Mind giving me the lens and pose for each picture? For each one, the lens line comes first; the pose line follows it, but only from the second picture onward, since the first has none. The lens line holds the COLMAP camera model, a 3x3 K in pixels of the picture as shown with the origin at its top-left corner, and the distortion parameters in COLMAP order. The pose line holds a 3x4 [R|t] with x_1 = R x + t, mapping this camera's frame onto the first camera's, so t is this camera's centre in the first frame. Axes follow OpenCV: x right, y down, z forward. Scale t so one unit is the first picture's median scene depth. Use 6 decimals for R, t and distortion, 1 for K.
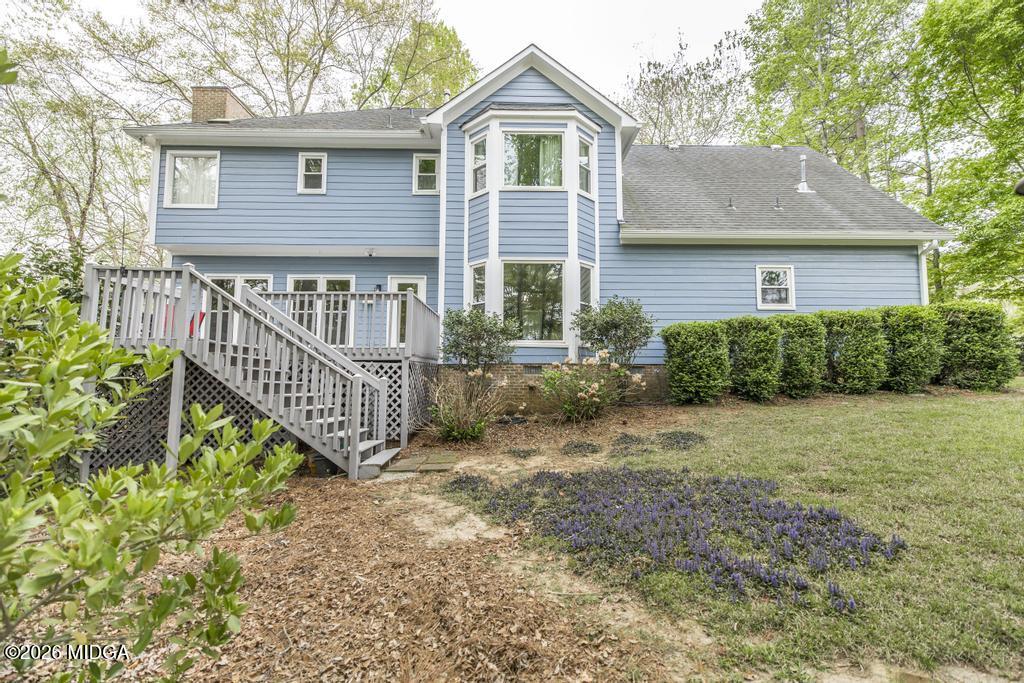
lens RADIAL K [[430.1, 0, 511.8], [0, 430.1, 340.8], [0, 0, 1]] dist [0.005010, 0.000194]
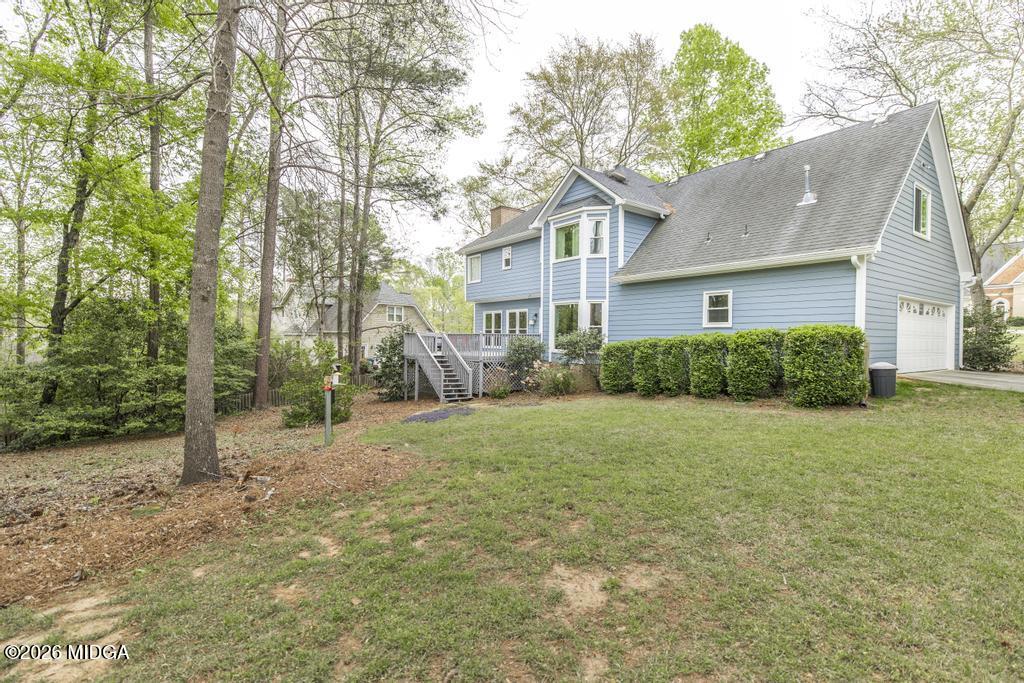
lens RADIAL K [[488.9, 0, 512.4], [0, 488.9, 339.7], [0, 0, 1]] dist [0.001255, 0.000093]
pose [[0.580013, 0.006079, -0.814585, 1.398493], [0.050358, 0.997792, 0.043303, -0.127247], [0.813050, -0.066137, 0.578426, -0.277040]]
